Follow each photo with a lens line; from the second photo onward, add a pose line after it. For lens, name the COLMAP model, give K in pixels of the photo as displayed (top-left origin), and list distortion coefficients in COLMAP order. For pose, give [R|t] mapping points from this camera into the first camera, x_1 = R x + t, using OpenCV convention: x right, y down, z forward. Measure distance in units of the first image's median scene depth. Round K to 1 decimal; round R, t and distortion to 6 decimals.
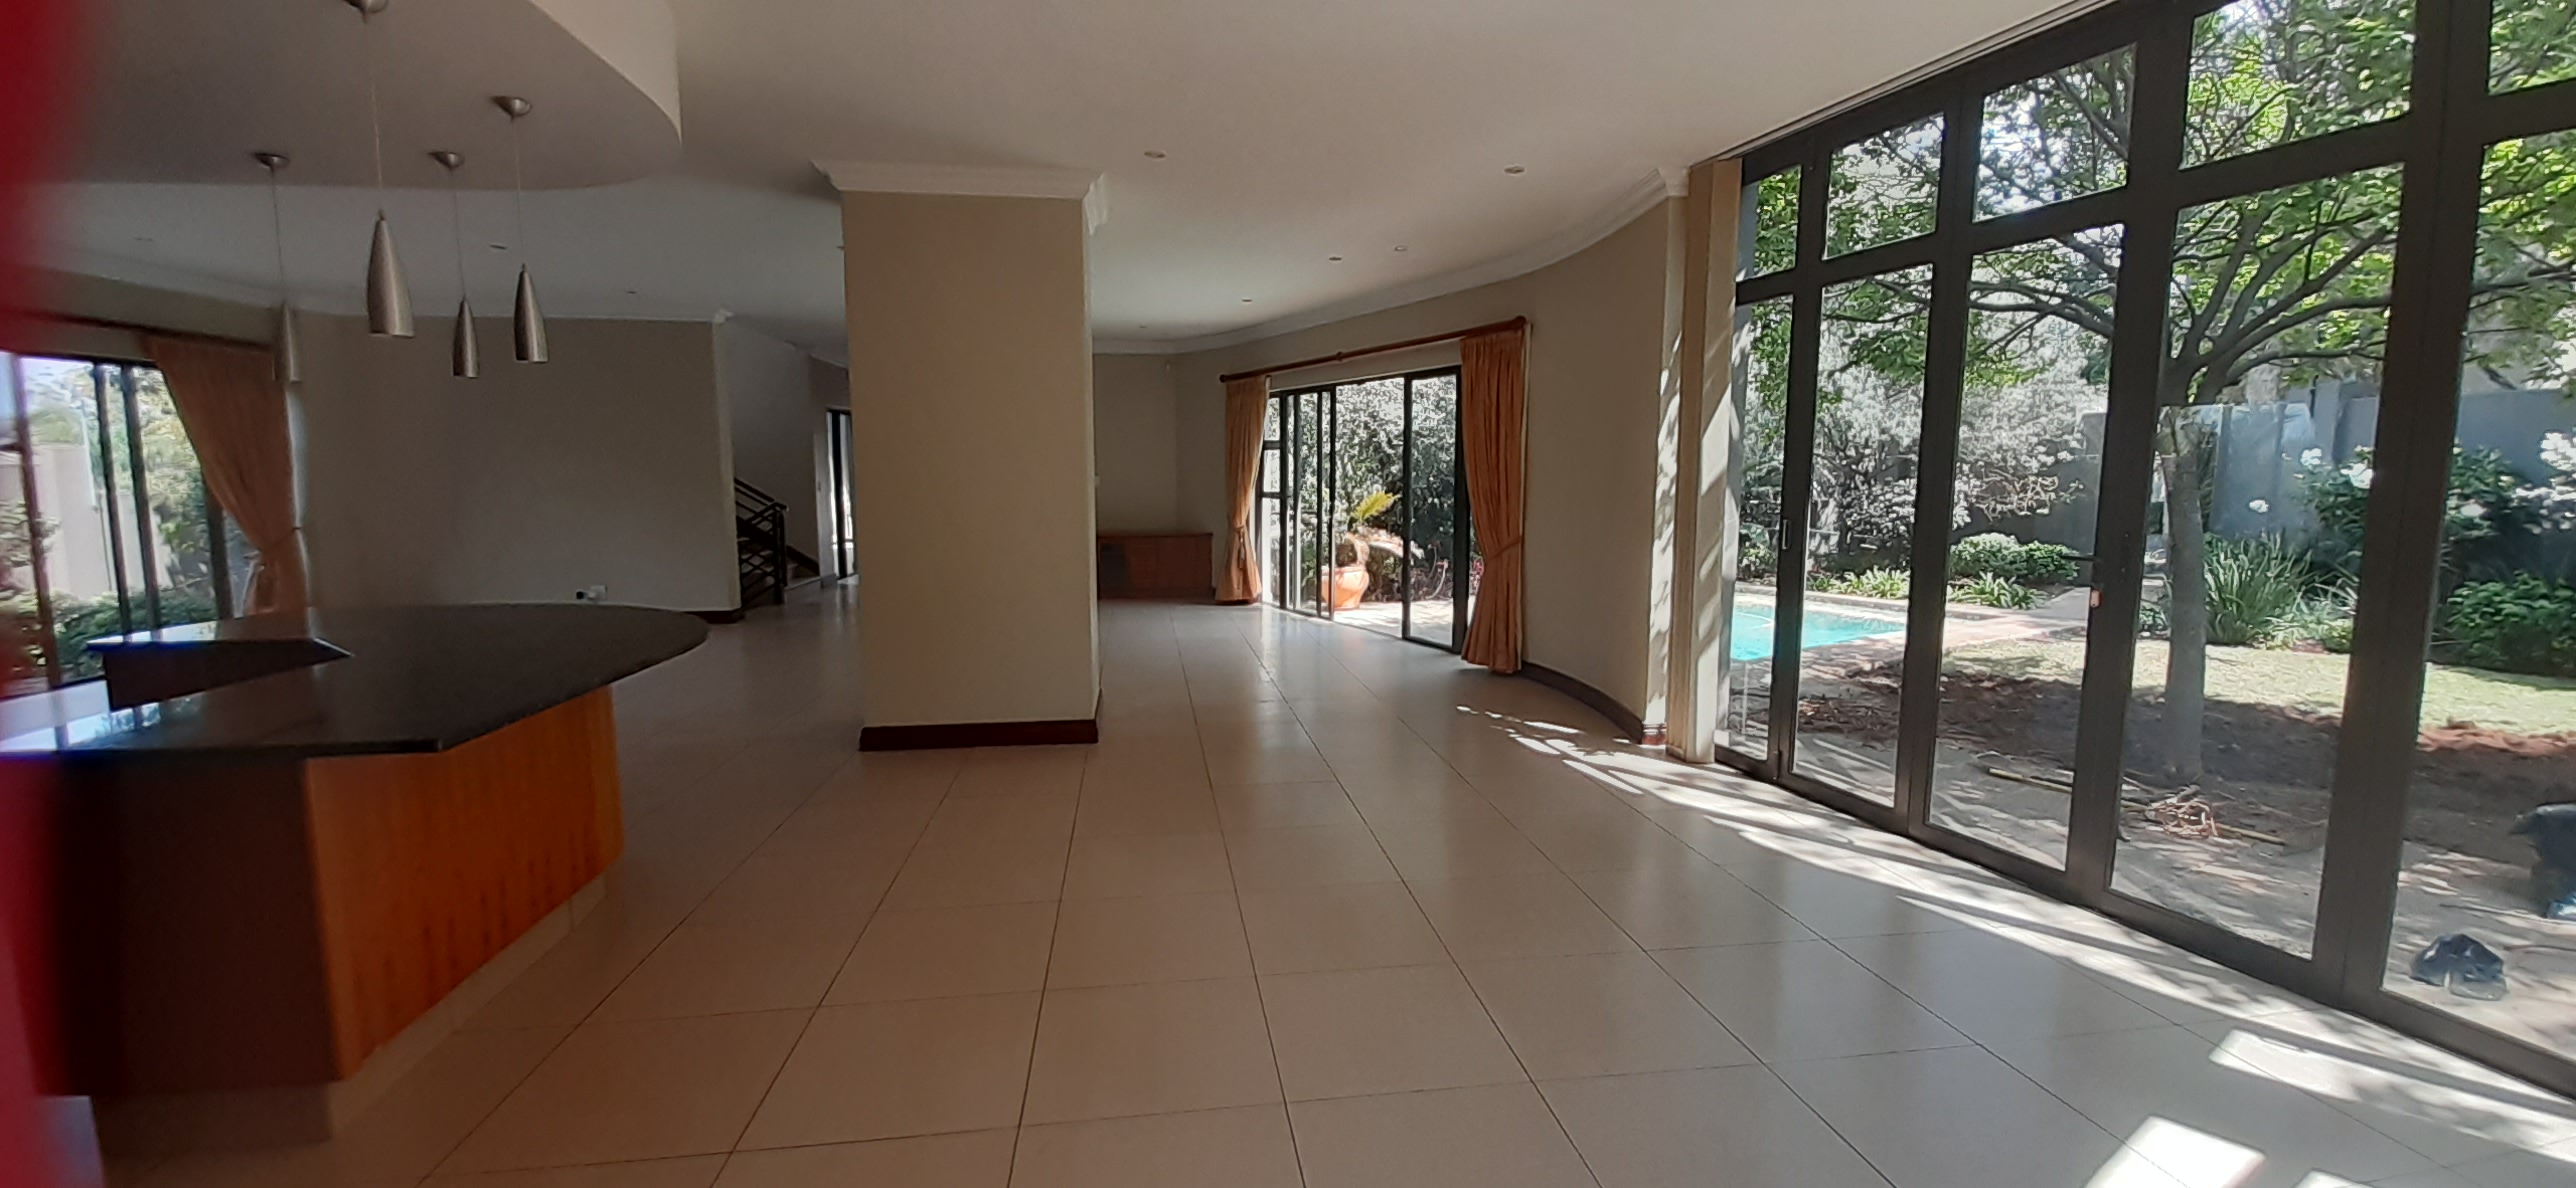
lens RADIAL K [[1002.4, 0, 1282.3], [0, 1002.4, 591.3], [0, 0, 1]] dist [-0.001576, -0.005794]
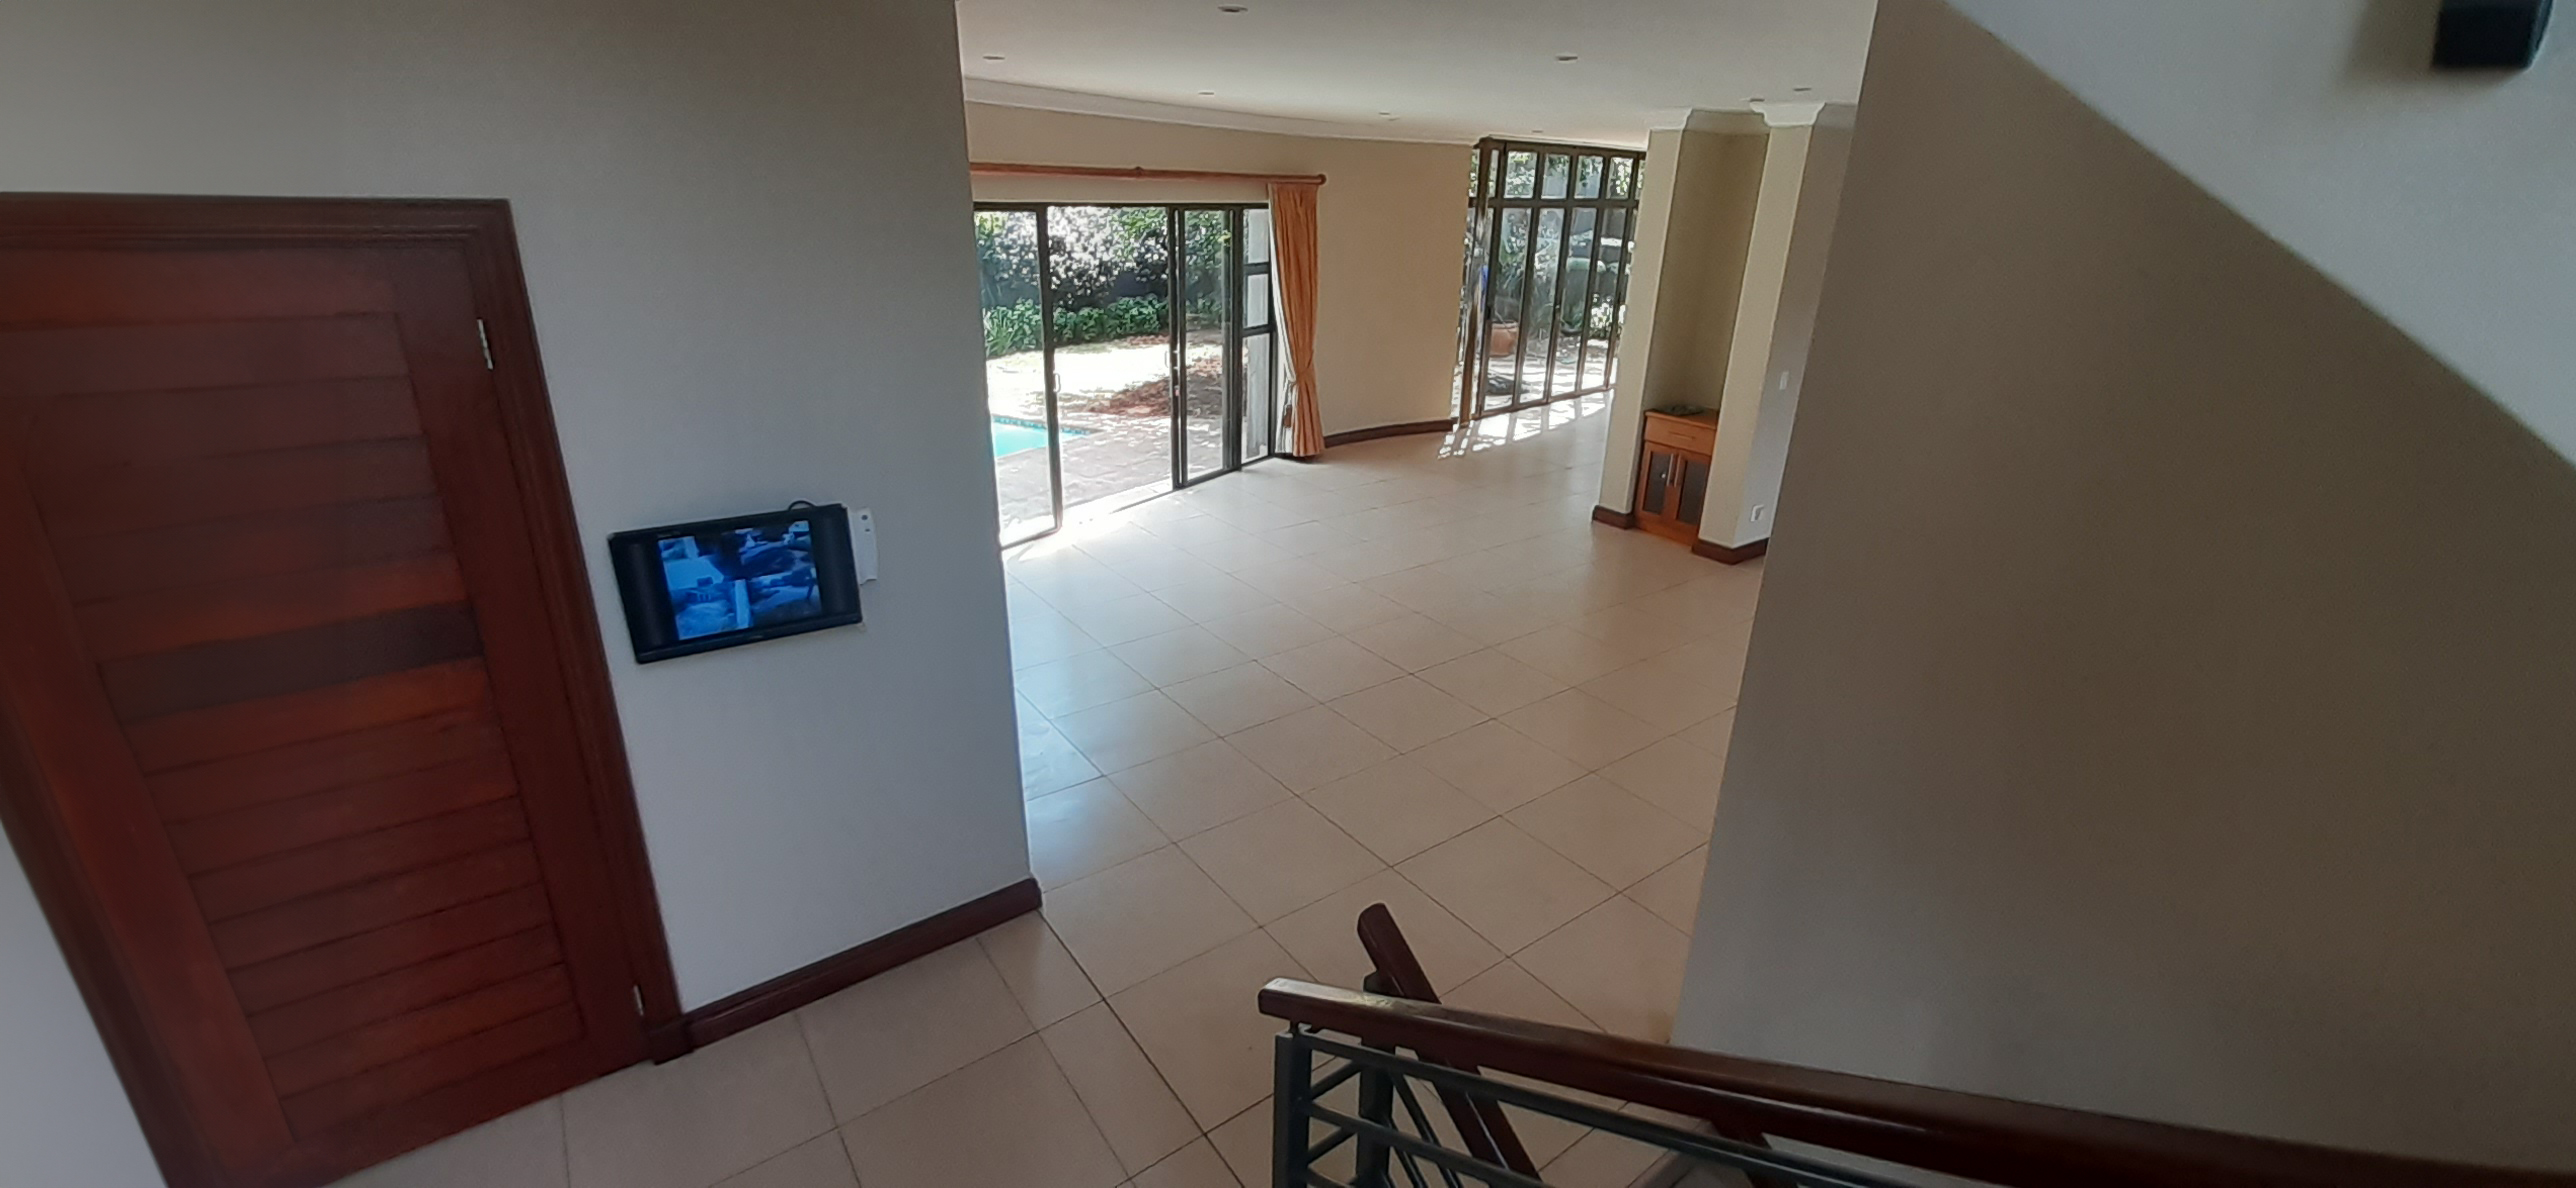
lens RADIAL K [[1002.4, 0, 1293.3], [0, 1002.4, 580.8], [0, 0, 1]] dist [-0.001576, -0.005794]
pose [[-0.458109, -0.332614, 0.824320, -0.509594], [0.082963, 0.907306, 0.412205, -0.174109], [-0.885016, 0.257223, -0.388050, 0.861897]]
